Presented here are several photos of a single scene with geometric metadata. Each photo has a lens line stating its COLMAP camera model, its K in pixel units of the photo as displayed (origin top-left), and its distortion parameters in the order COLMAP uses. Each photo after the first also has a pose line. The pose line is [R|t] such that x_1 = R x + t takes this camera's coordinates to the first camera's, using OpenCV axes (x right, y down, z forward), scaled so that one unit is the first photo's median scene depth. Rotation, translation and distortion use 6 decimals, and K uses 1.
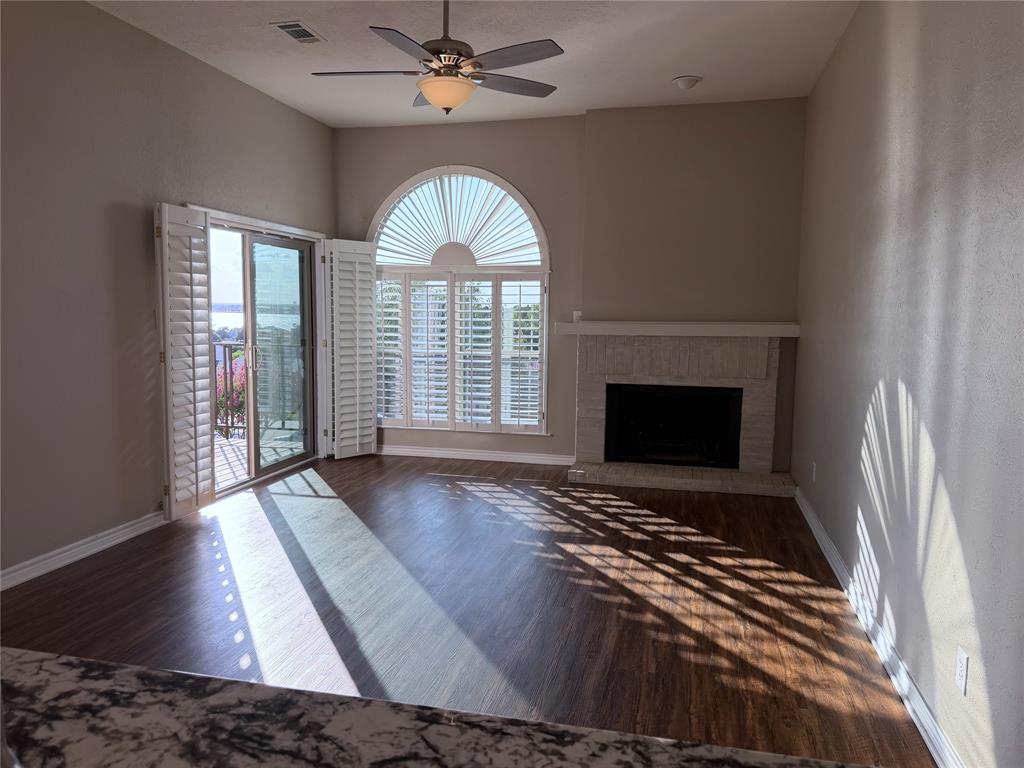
lens RADIAL K [[725.3, 0, 500.0], [0, 725.3, 383.4], [0, 0, 1]] dist [0.070575, -0.004404]
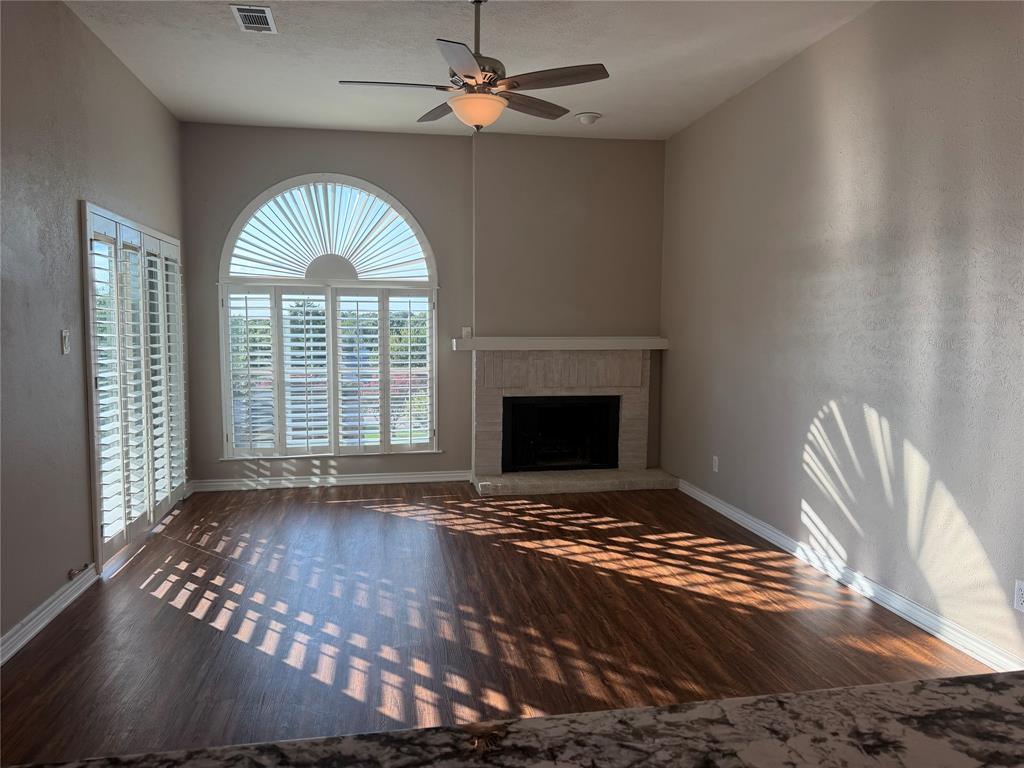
lens RADIAL K [[725.3, 0, 516.2], [0, 725.3, 384.6], [0, 0, 1]] dist [0.070575, -0.004404]
pose [[0.917108, -0.038890, 0.396738, -0.242484], [0.045774, 0.998921, -0.007892, -0.008289], [-0.396003, 0.025398, 0.917898, 0.045120]]
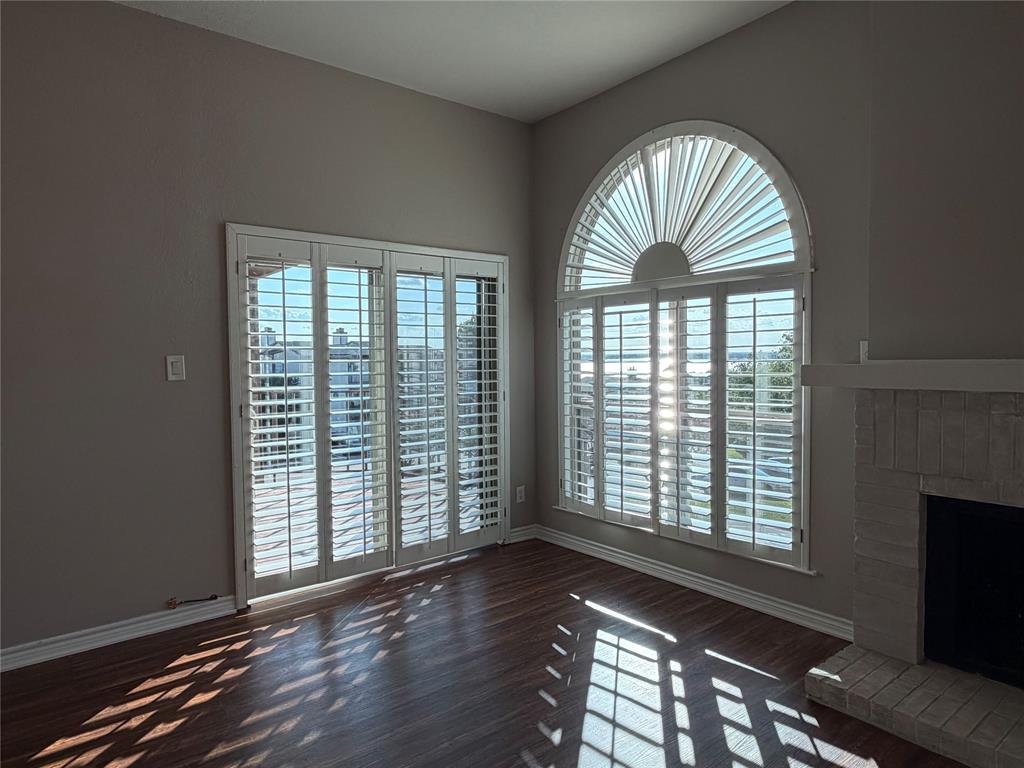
lens RADIAL K [[609.6, 0, 505.4], [0, 609.6, 385.8], [0, 0, 1]] dist [0.005172, -0.002212]
pose [[0.786200, 0.008590, -0.617912, 0.176259], [-0.041903, 0.998343, -0.039436, -0.041893], [0.616550, 0.056896, 0.785258, 0.525258]]
